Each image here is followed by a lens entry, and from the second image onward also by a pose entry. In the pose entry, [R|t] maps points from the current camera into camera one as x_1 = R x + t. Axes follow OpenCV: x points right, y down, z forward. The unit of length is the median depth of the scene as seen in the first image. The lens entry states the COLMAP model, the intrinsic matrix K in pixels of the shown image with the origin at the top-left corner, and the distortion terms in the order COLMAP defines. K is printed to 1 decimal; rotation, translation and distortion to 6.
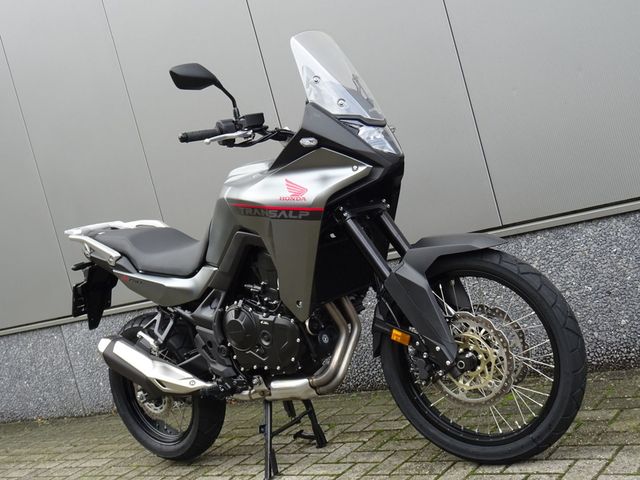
lens RADIAL K [[842.8, 0, 320.0], [0, 842.8, 240.0], [0, 0, 1]] dist [0.012273, 0.016966]
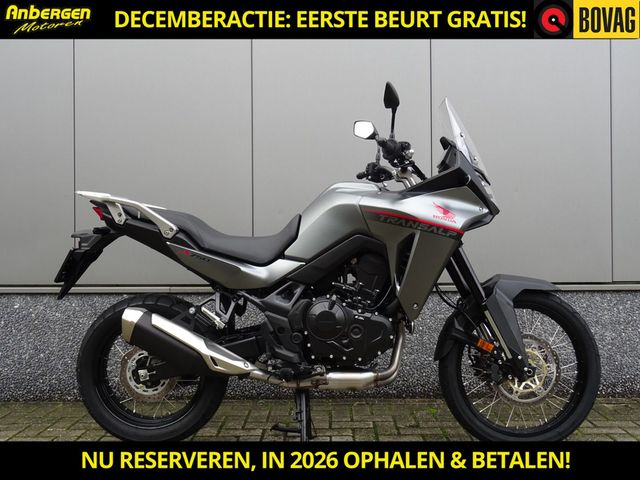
lens RADIAL K [[635.6, 0, 320.0], [0, 635.6, 240.0], [0, 0, 1]] dist [-0.003035, -0.004418]
pose [[0.771202, 0.254355, 0.583568, -0.627790], [-0.171577, 0.965835, -0.194227, 0.170247], [-0.613033, 0.049661, 0.788495, 0.342461]]
